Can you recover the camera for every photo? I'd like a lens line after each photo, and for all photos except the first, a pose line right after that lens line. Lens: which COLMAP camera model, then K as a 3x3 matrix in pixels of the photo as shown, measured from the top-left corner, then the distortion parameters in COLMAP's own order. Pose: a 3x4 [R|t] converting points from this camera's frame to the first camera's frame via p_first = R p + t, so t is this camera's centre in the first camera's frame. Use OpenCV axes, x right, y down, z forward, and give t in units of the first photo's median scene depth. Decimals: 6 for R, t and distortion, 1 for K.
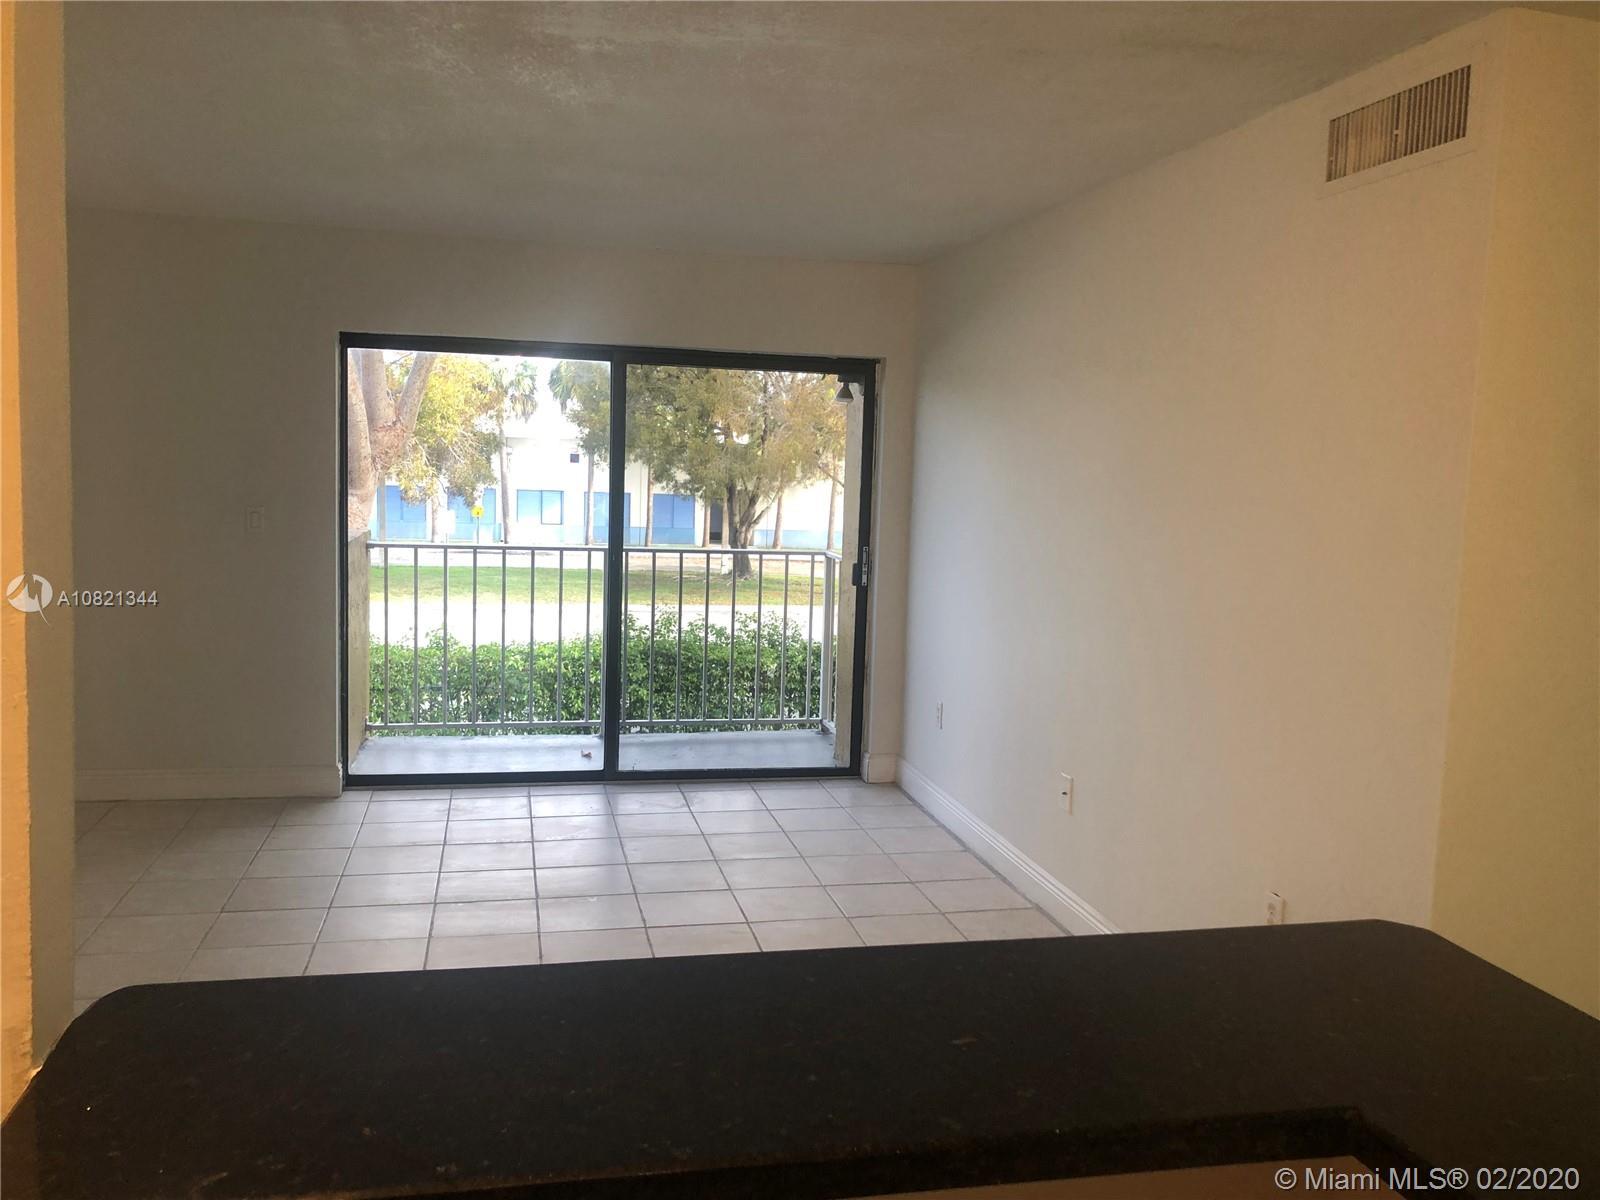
lens RADIAL K [[1331.2, 0, 801.8], [0, 1331.2, 539.4], [0, 0, 1]] dist [0.073580, -0.000645]
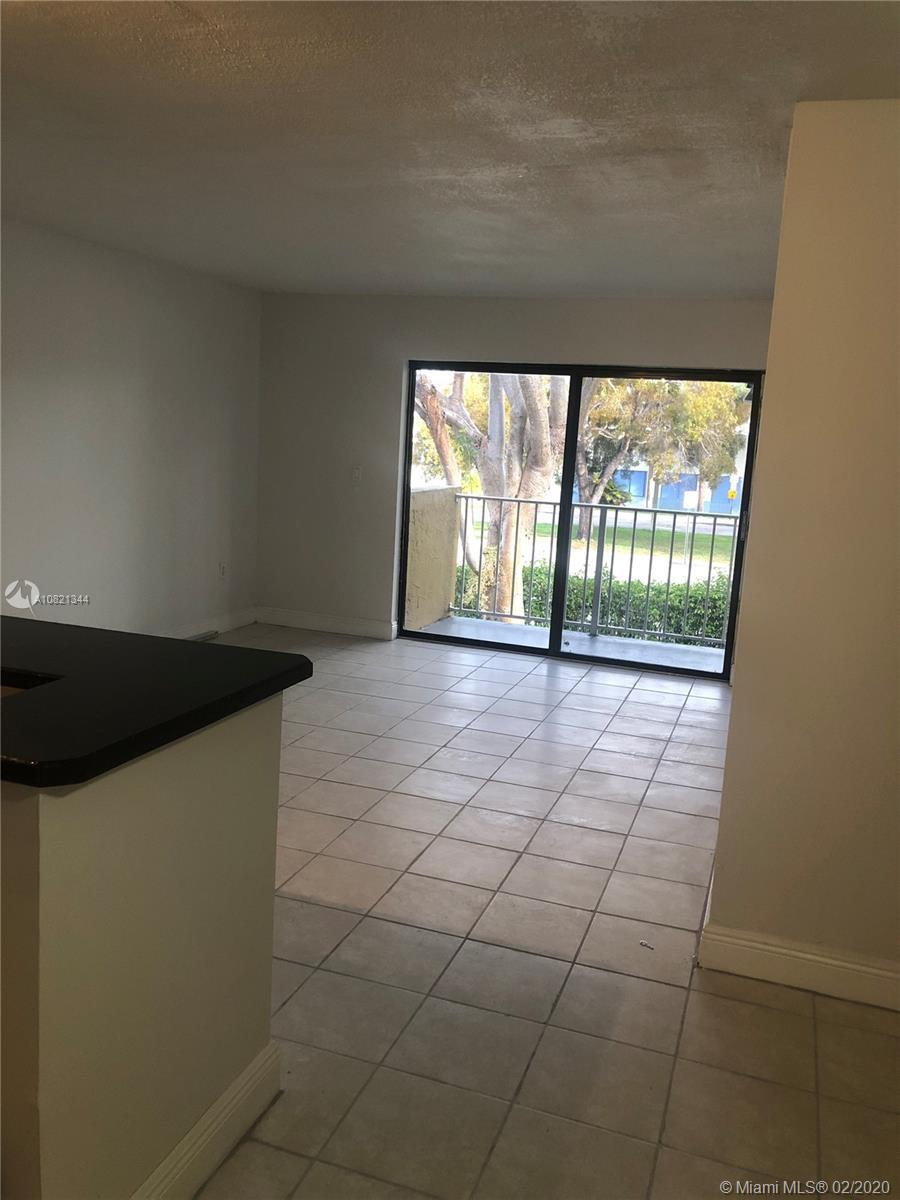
lens RADIAL K [[998.4, 0, 450.0], [0, 998.4, 600.0], [0, 0, 1]] dist [0.073580, -0.000645]
pose [[0.851761, 0.104290, -0.513446, 0.314424], [-0.061826, 0.993149, 0.099162, 0.010373], [0.520270, -0.052718, 0.852373, -0.024582]]
